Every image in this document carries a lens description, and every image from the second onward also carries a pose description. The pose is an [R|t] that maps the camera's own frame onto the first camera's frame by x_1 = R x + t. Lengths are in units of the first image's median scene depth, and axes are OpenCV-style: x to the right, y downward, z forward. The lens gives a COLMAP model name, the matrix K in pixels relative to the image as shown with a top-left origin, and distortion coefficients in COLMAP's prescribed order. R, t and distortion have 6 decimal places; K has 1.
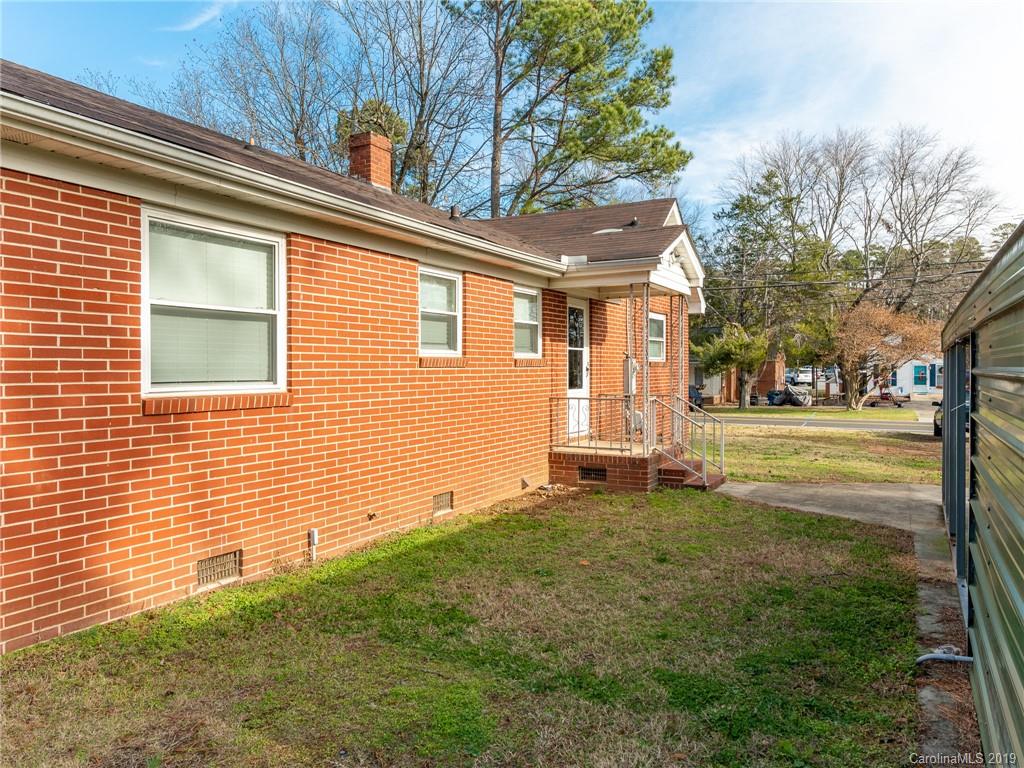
lens RADIAL K [[749.0, 0, 512.0], [0, 749.0, 384.0], [0, 0, 1]] dist [-0.004750, -0.002004]
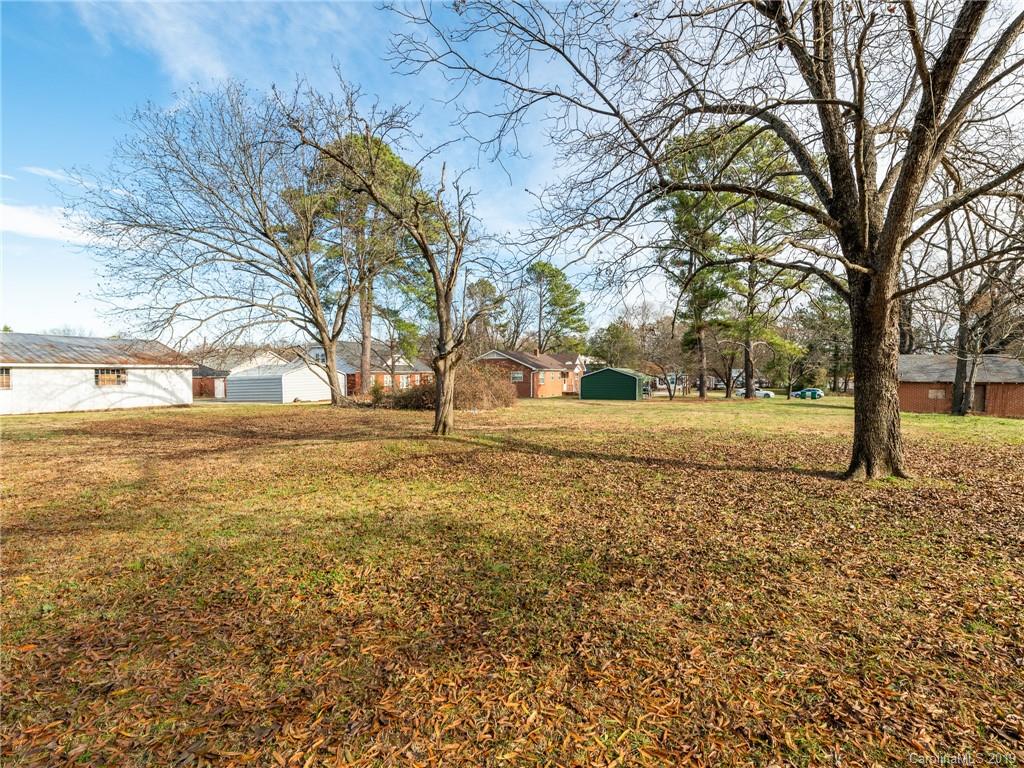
lens RADIAL K [[453.4, 0, 512.0], [0, 453.4, 384.0], [0, 0, 1]] dist [-0.001060, -0.000090]
pose [[0.999962, 0.006316, 0.005946, -0.322049], [-0.006348, 0.999965, 0.005382, -0.009927], [-0.005912, -0.005420, 0.999968, -2.433150]]
